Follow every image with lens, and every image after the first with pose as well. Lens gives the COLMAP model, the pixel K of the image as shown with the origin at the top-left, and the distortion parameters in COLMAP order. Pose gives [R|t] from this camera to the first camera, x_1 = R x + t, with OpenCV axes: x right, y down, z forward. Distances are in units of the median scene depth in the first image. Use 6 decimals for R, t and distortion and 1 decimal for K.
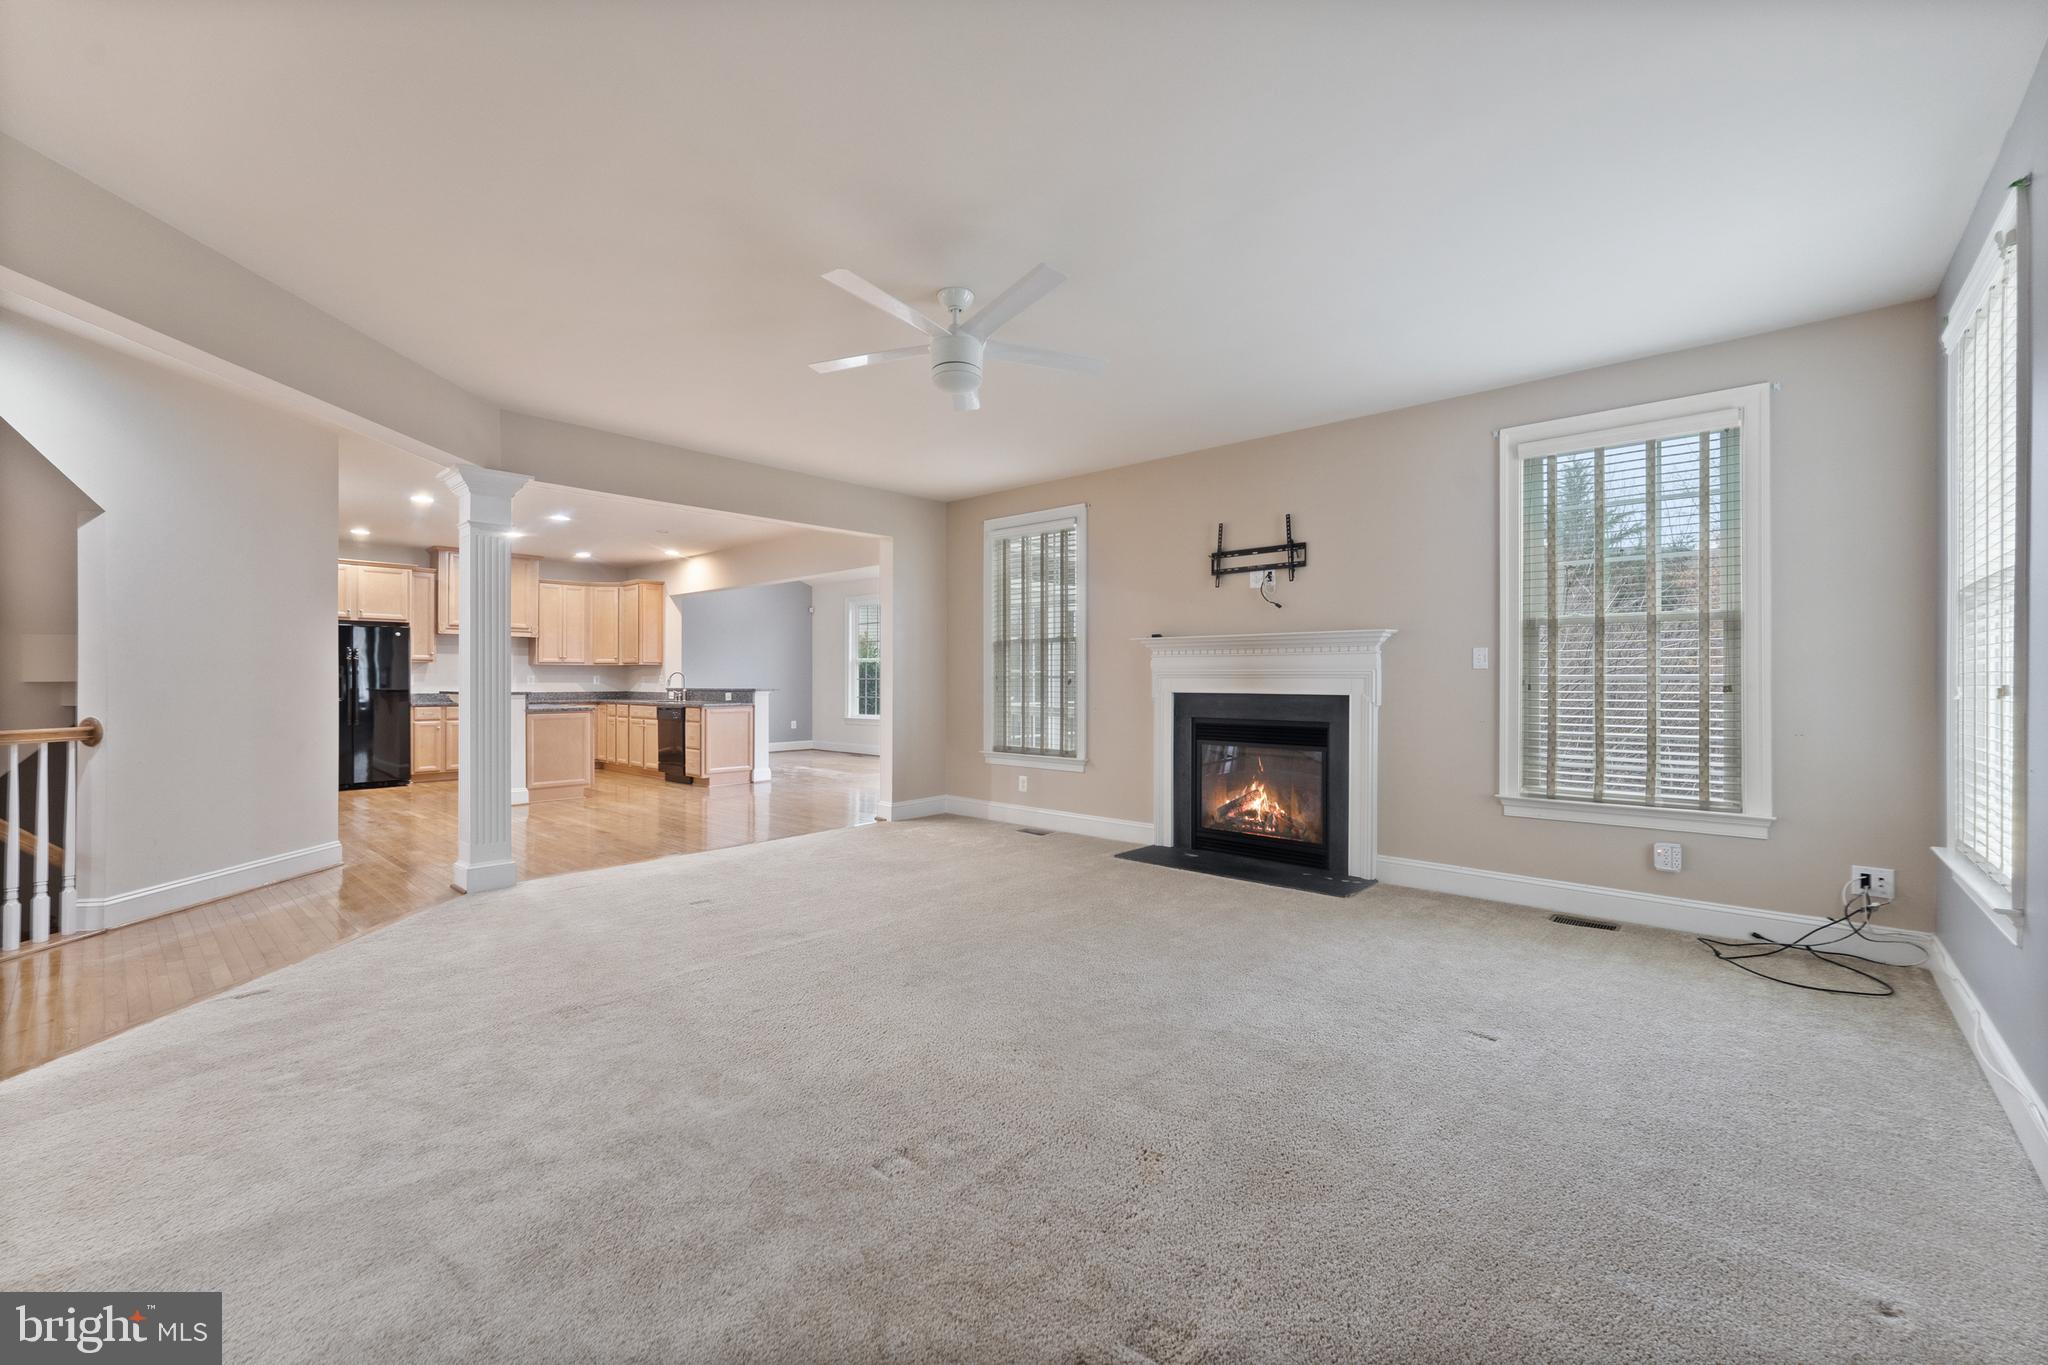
lens RADIAL K [[822.8, 0, 1011.0], [0, 822.8, 678.7], [0, 0, 1]] dist [0.001338, 0.000095]
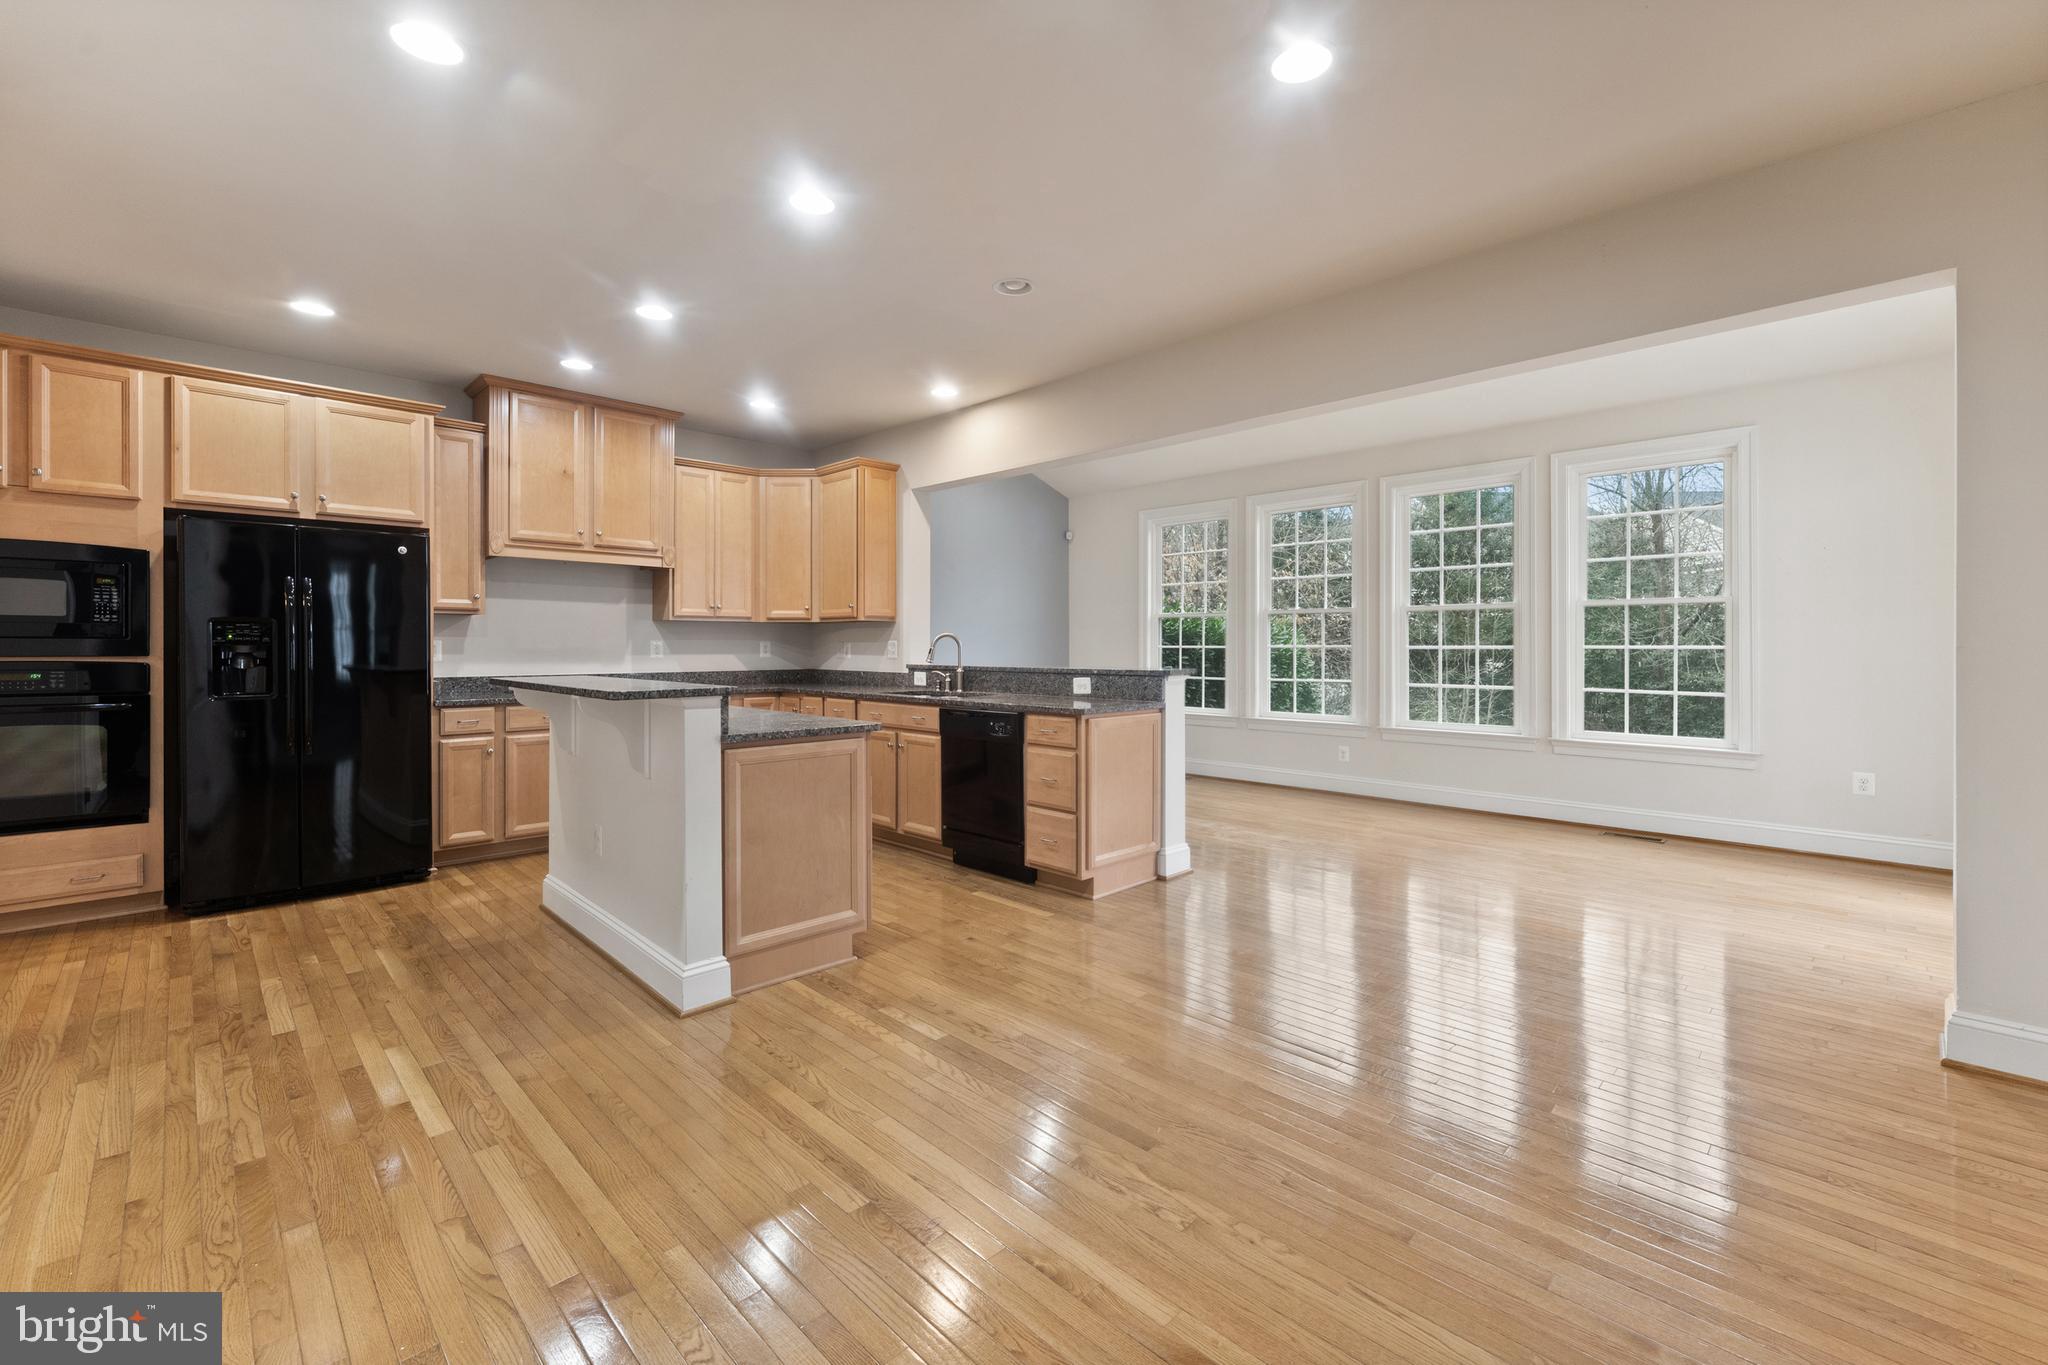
lens RADIAL K [[843.5, 0, 1021.6], [0, 843.5, 651.9], [0, 0, 1]] dist [-0.000455, -0.000319]
pose [[0.998816, 0.002202, -0.048594, -0.343377], [-0.001681, 0.999941, 0.010762, -0.002912], [0.048615, -0.010668, 0.998761, 0.497398]]
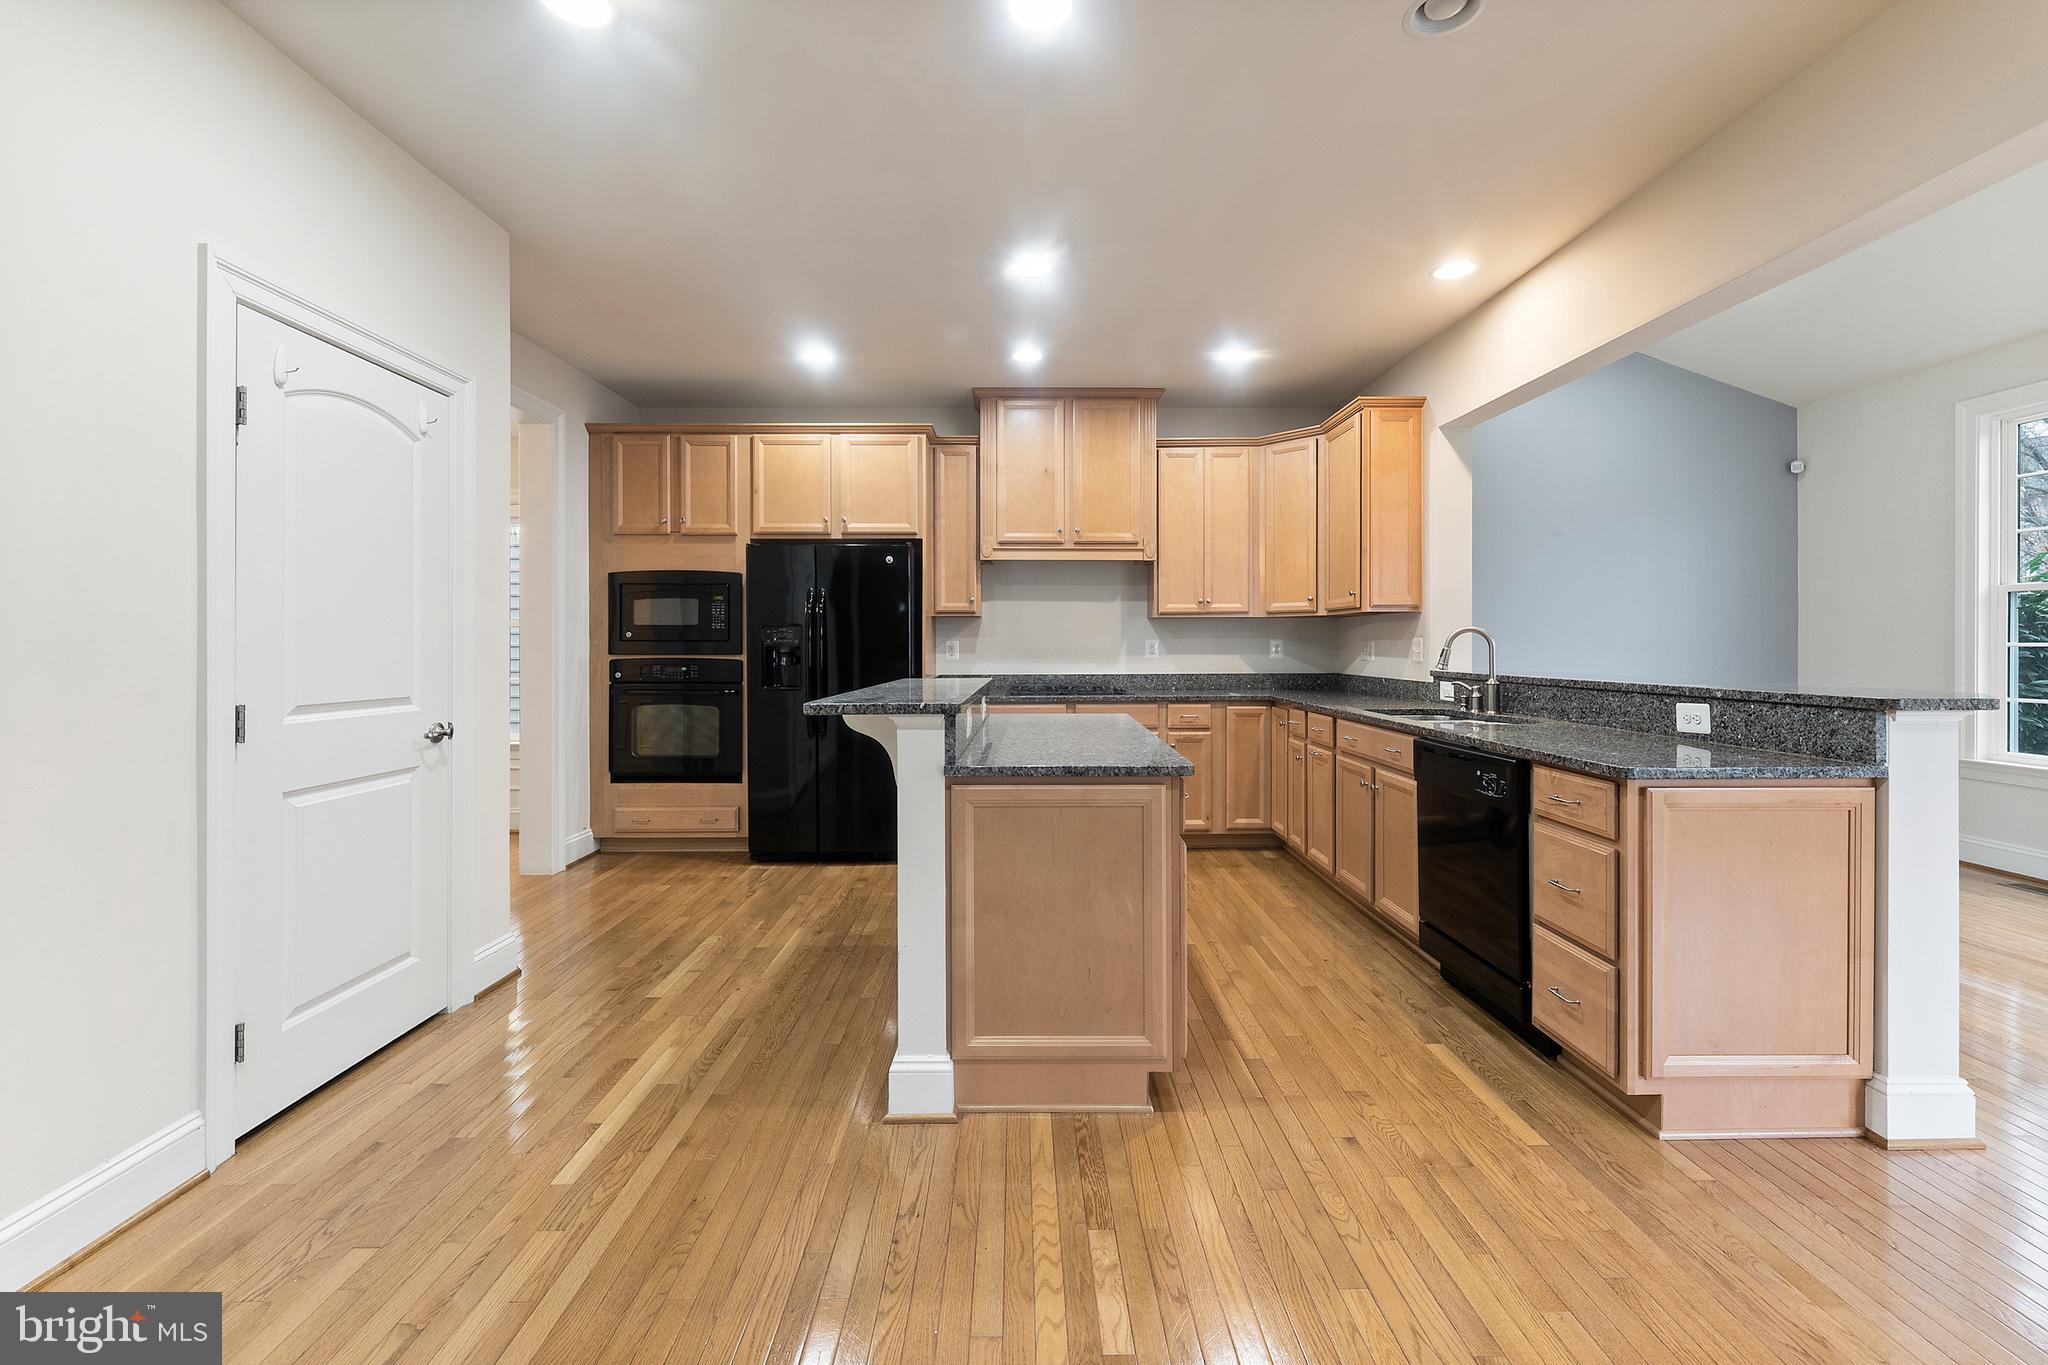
lens RADIAL K [[828.3, 0, 1033.9], [0, 828.3, 647.0], [0, 0, 1]] dist [0.001696, -0.000120]
pose [[0.688174, 0.002438, -0.725542, -0.287414], [0.004109, 0.999965, 0.007258, -0.003575], [0.725534, -0.007976, 0.688140, 0.646994]]
